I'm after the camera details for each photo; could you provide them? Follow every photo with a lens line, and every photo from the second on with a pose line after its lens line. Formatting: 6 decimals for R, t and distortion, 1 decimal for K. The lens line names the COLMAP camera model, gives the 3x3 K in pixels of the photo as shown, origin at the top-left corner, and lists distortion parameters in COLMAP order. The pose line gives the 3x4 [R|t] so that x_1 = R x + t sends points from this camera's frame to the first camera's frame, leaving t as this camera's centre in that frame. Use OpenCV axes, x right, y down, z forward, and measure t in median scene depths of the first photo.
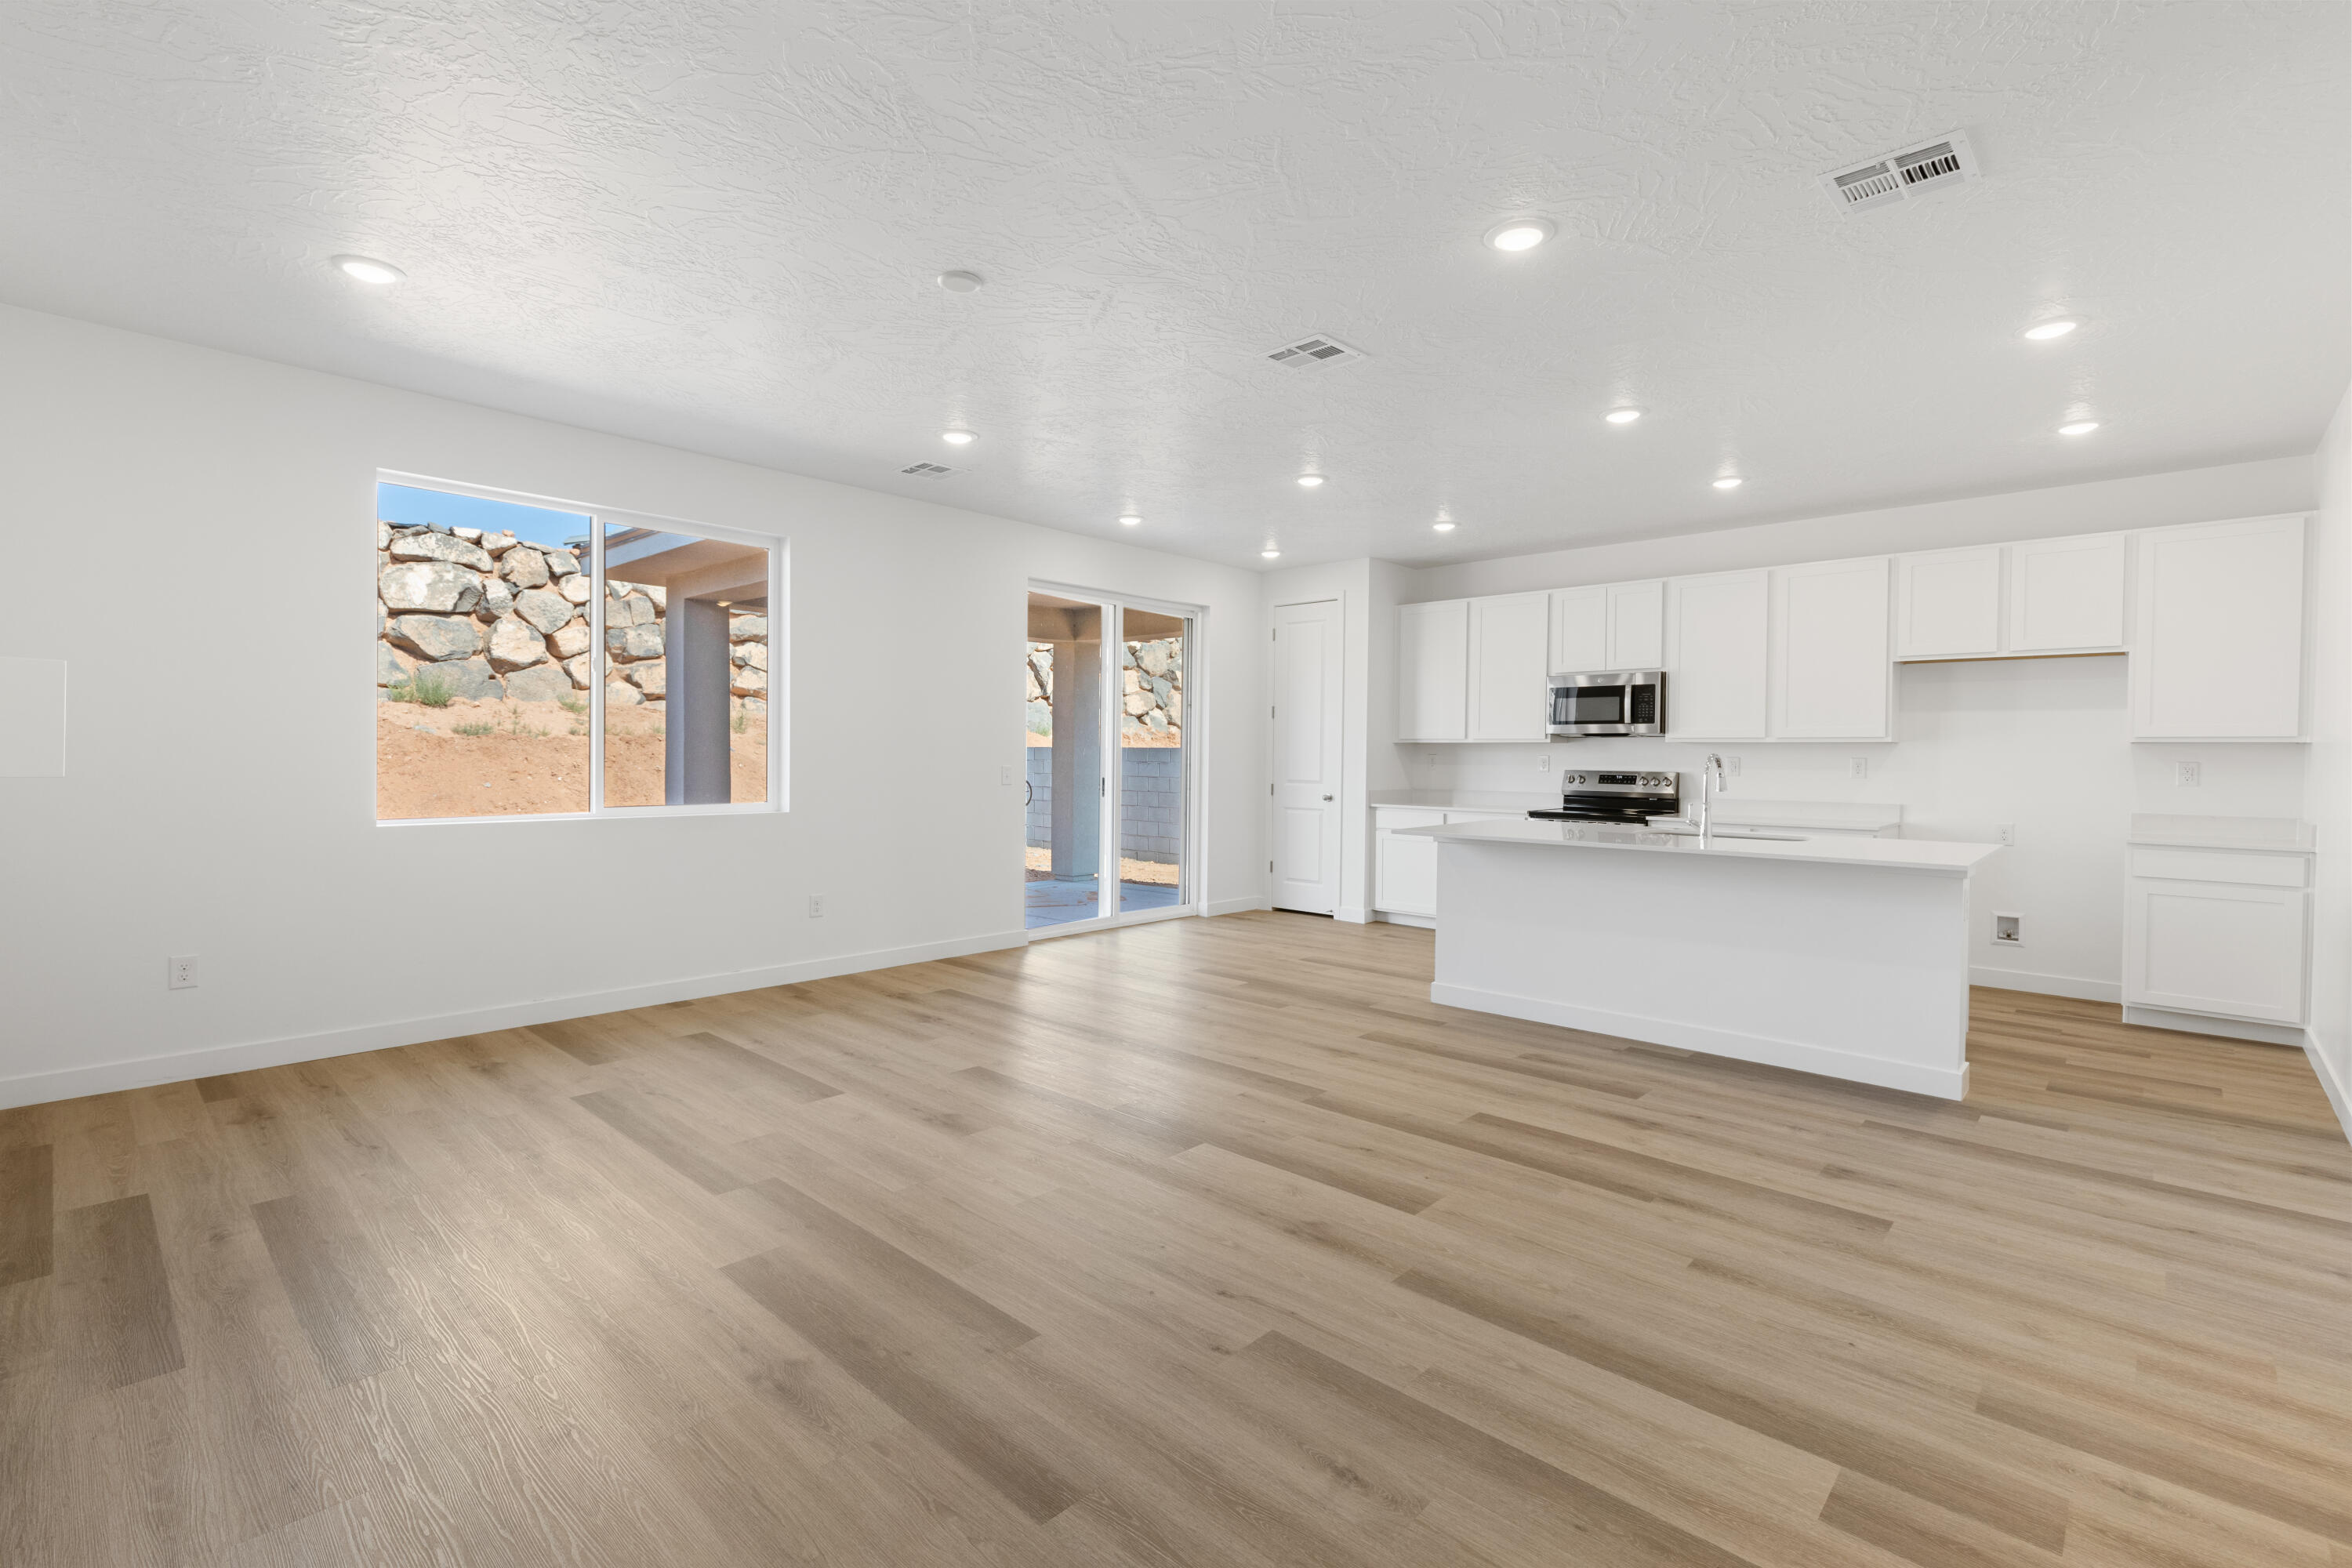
lens RADIAL K [[1049.3, 0, 1173.3], [0, 1049.3, 774.5], [0, 0, 1]] dist [0.006659, -0.000801]
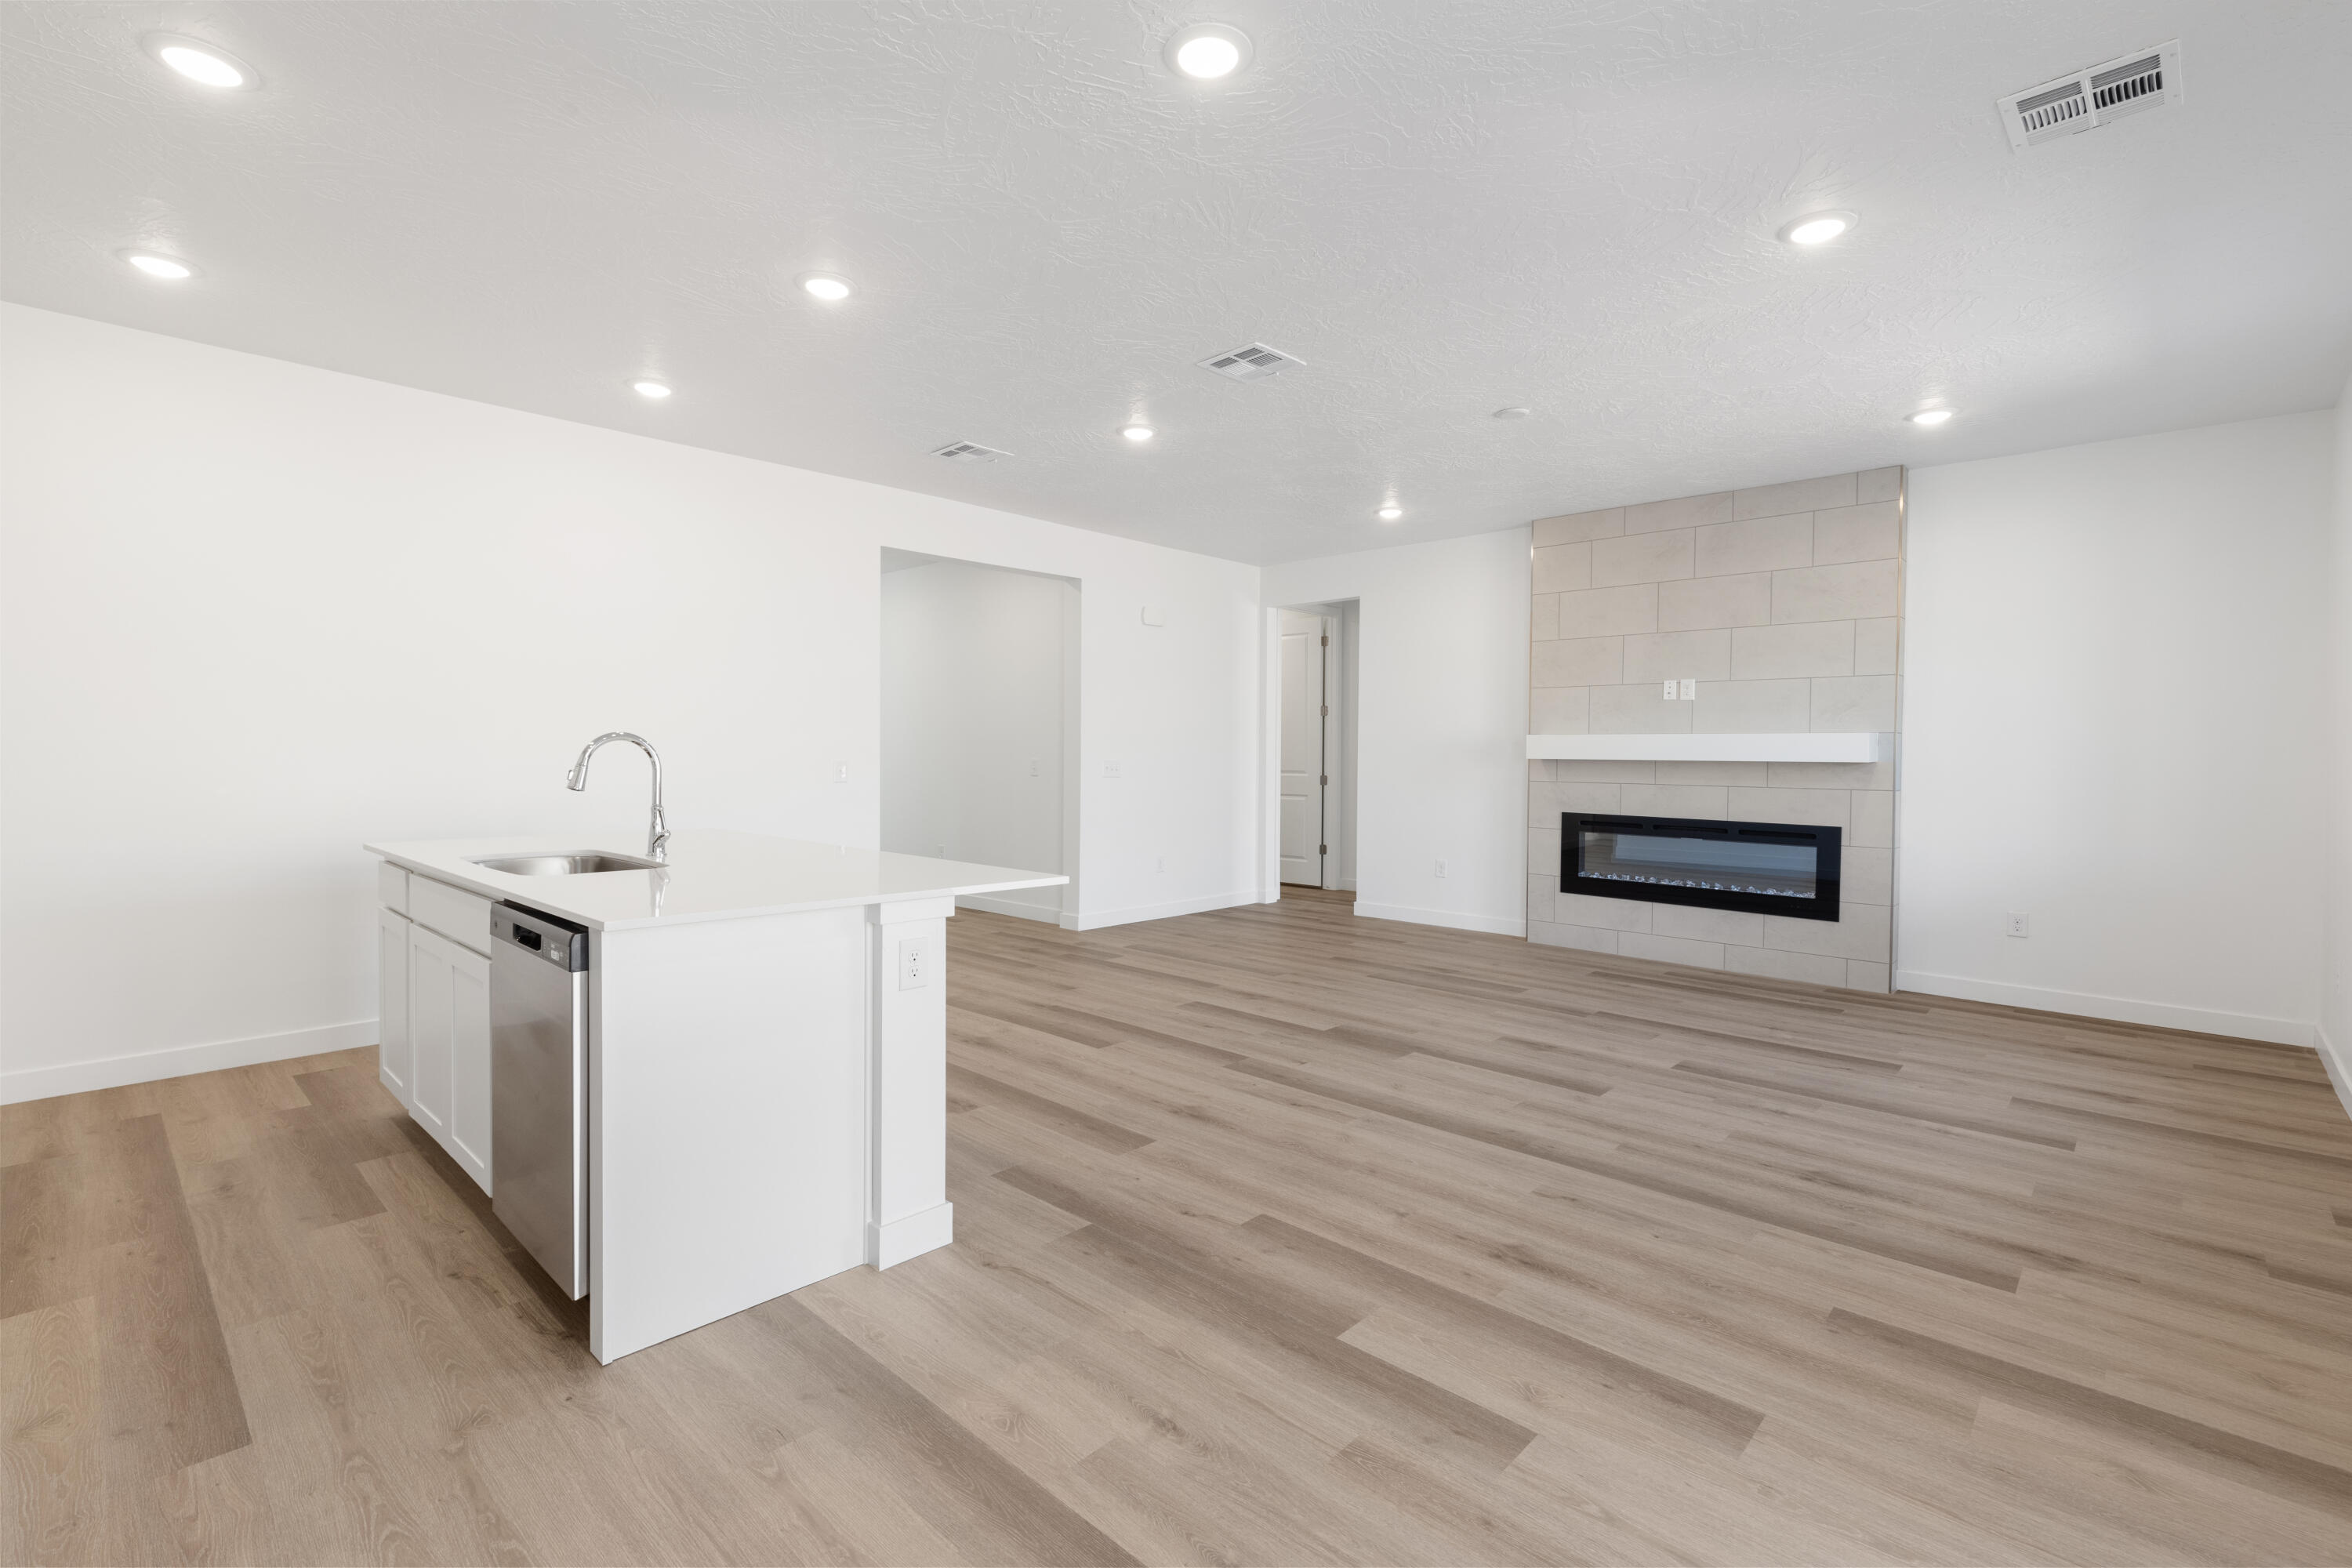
lens RADIAL K [[1049.3, 0, 1172.2], [0, 1049.3, 774.1], [0, 0, 1]] dist [0.006659, -0.000801]
pose [[-0.999841, -0.017718, 0.002244, 0.143542], [-0.017613, 0.999033, 0.040296, -0.023657], [-0.002956, 0.040250, -0.999185, 1.465291]]
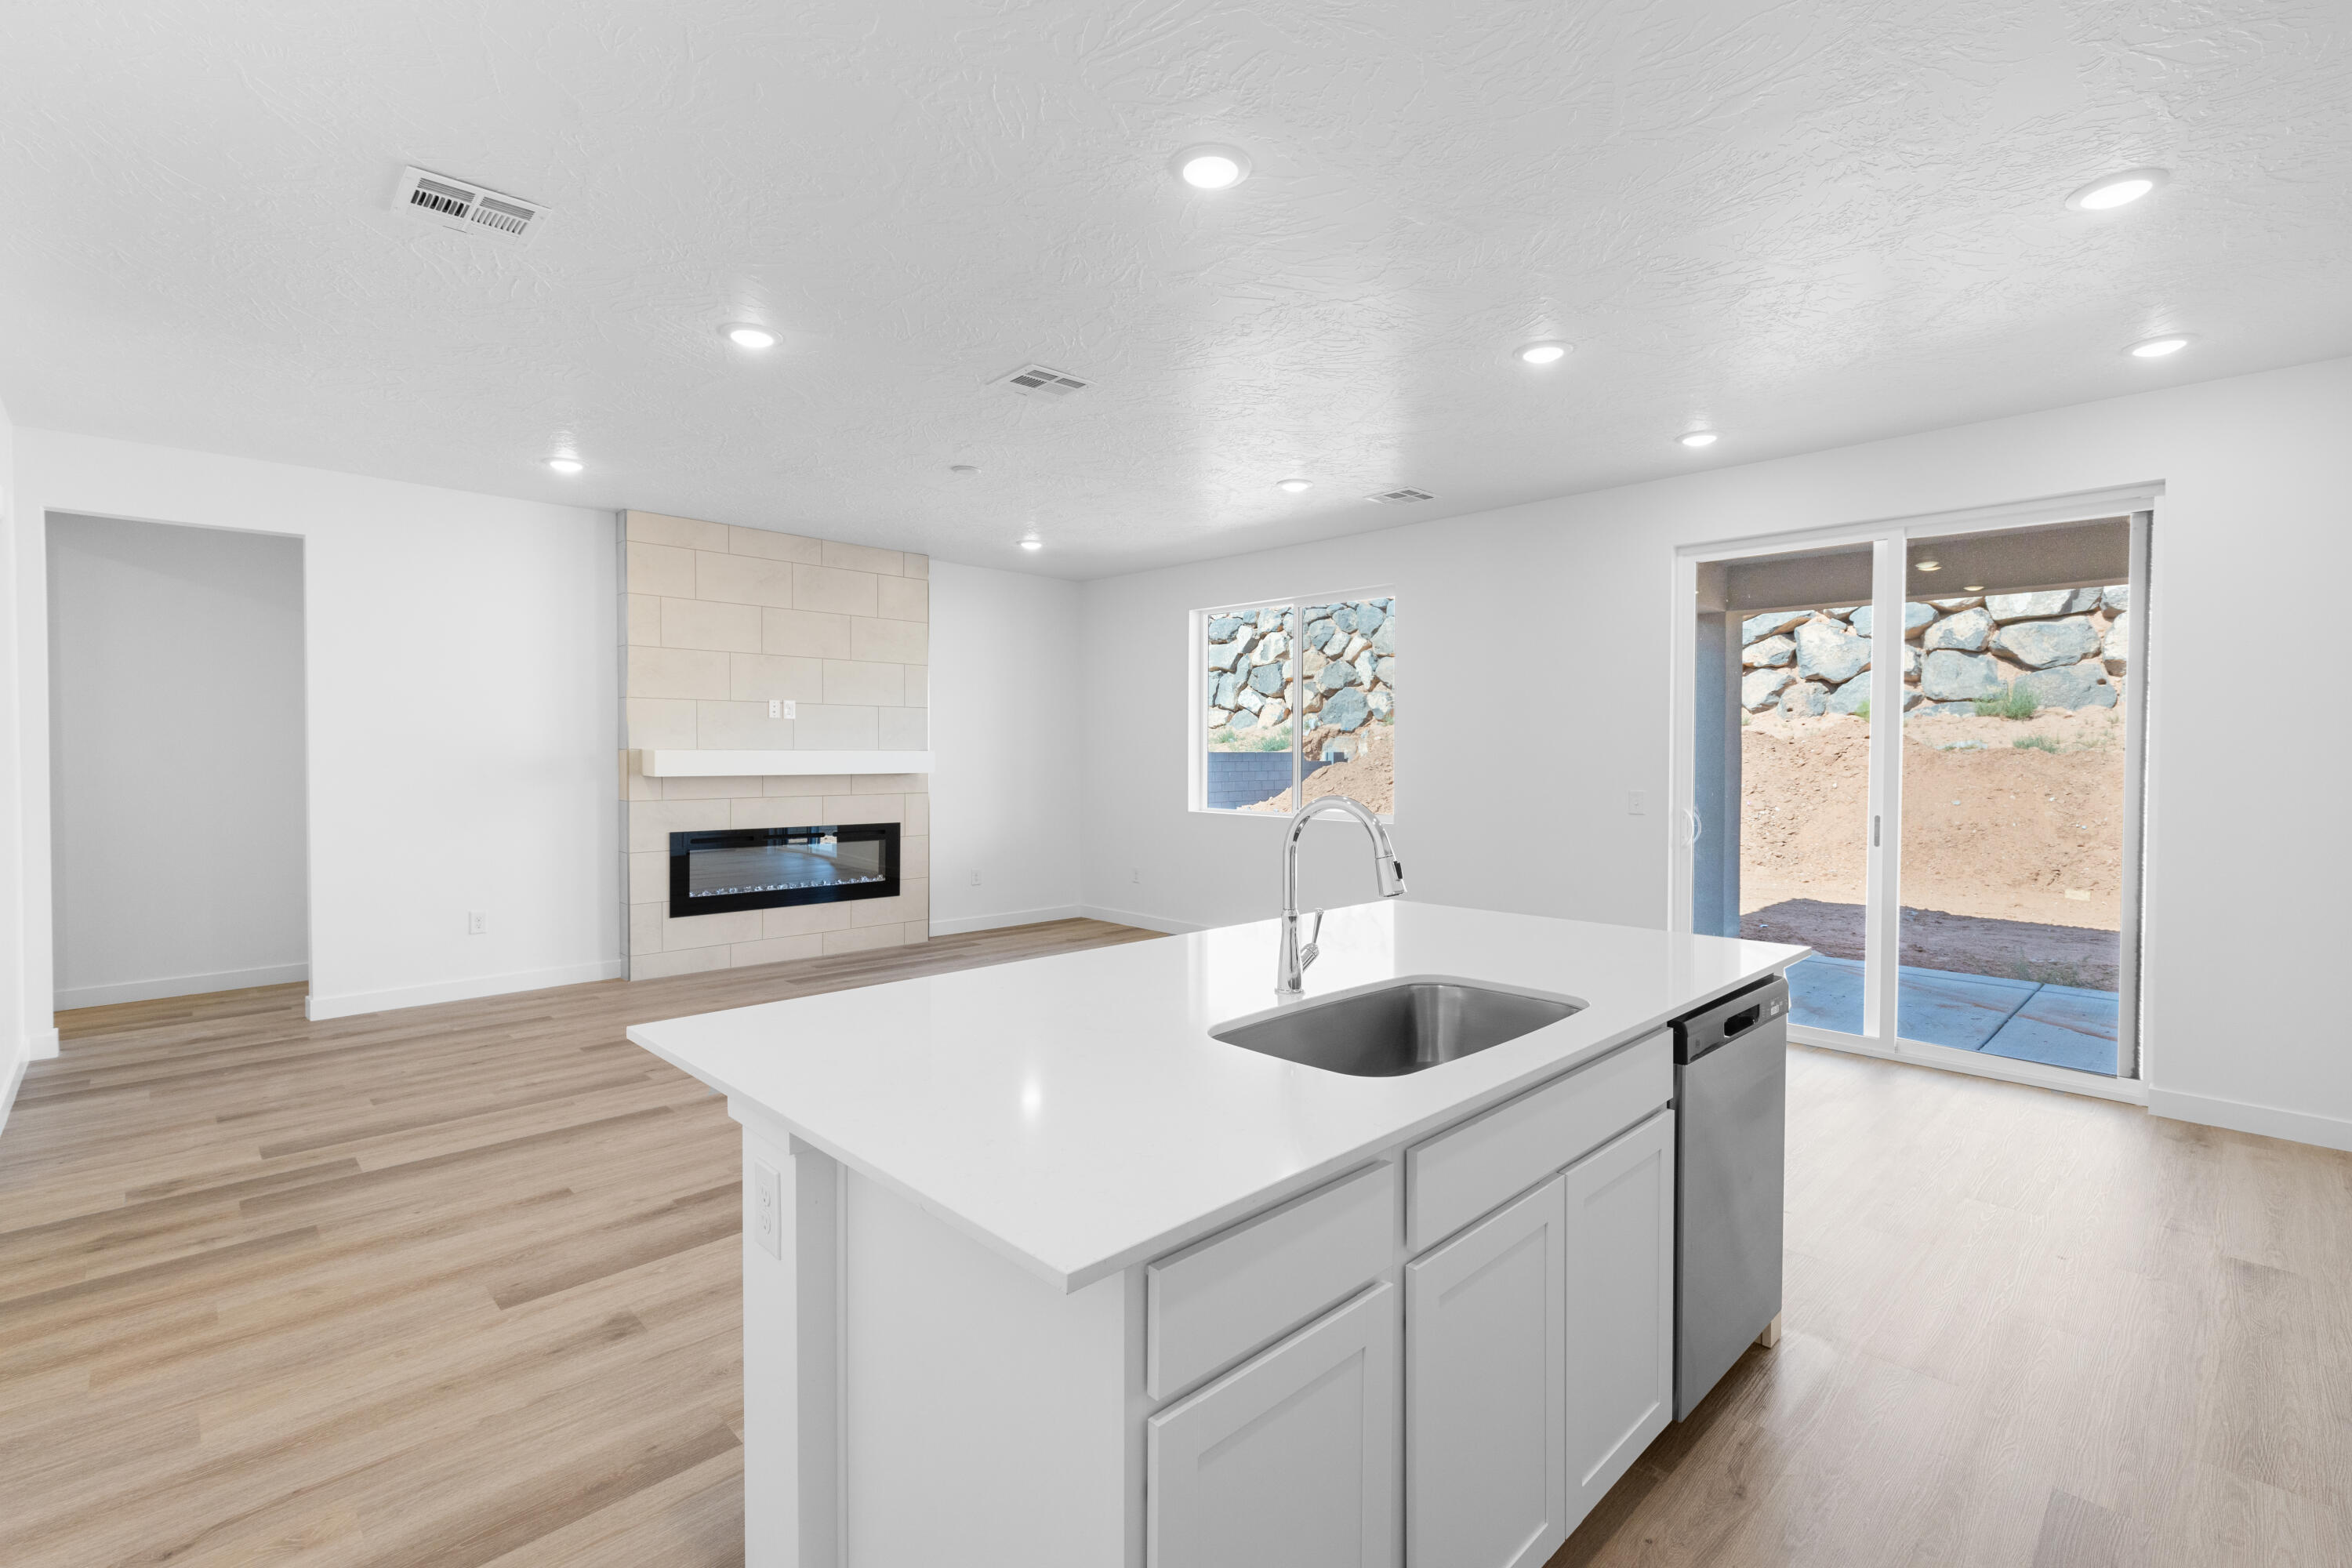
lens RADIAL K [[1049.3, 0, 1172.7], [0, 1049.3, 773.9], [0, 0, 1]] dist [0.006659, -0.000801]
pose [[-0.045121, 0.011111, -0.998920, 0.812223], [-0.022897, 0.999664, 0.012153, -0.028146], [0.998719, 0.023420, -0.044852, 0.840257]]
